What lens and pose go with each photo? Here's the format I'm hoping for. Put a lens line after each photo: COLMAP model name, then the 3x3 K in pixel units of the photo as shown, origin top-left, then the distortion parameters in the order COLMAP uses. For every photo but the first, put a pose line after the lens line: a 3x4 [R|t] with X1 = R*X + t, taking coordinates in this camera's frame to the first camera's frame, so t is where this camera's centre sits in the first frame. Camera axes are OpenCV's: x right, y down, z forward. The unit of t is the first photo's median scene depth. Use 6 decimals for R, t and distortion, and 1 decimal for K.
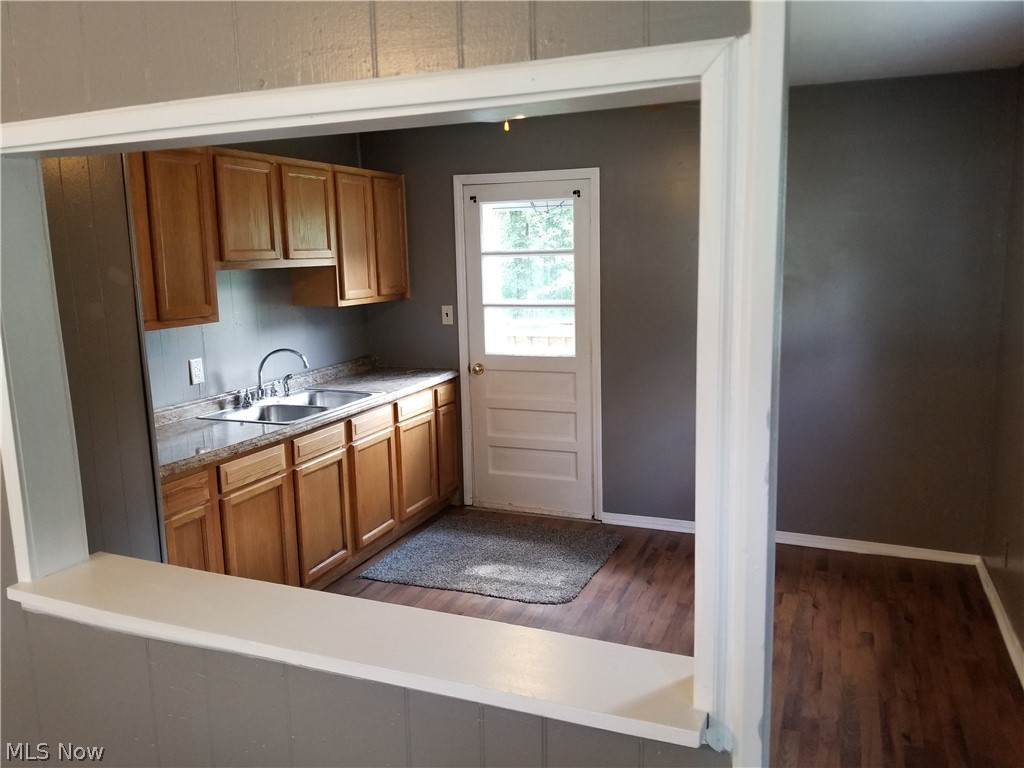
lens RADIAL K [[807.3, 0, 518.9], [0, 807.3, 387.6], [0, 0, 1]] dist [0.013822, -0.061940]
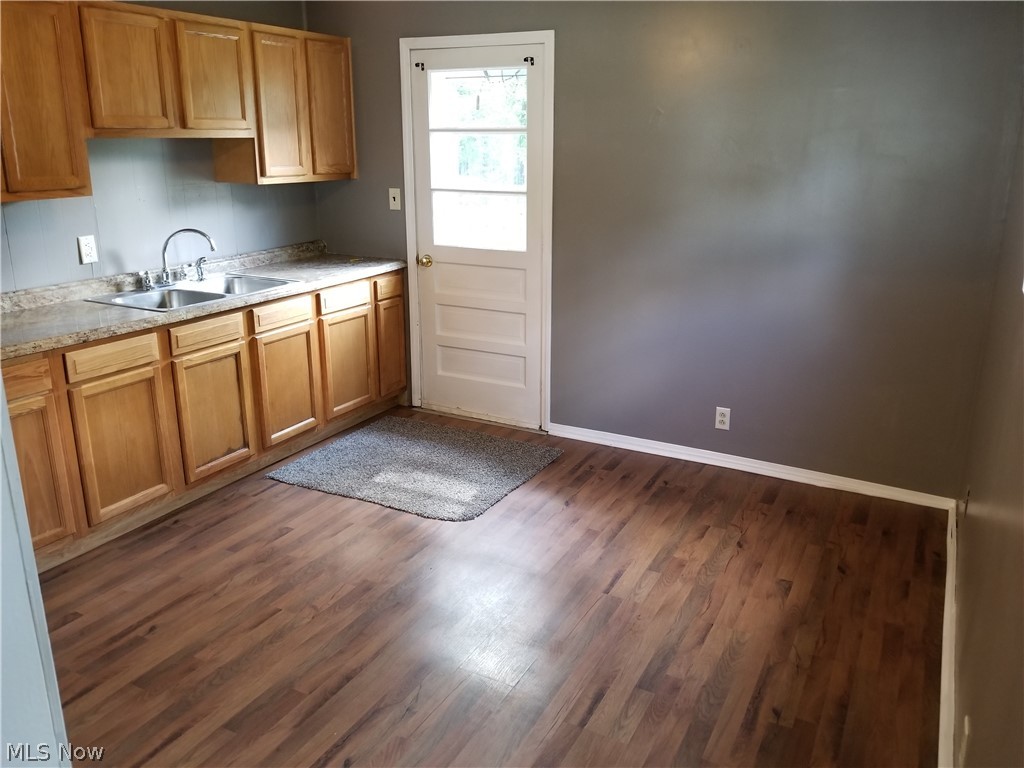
lens RADIAL K [[807.3, 0, 513.5], [0, 807.3, 381.1], [0, 0, 1]] dist [0.013822, -0.061940]
pose [[0.994450, 0.053856, -0.090376, 0.170655], [-0.042545, 0.991528, 0.122725, -0.004889], [0.096220, -0.118198, 0.988317, 0.108712]]
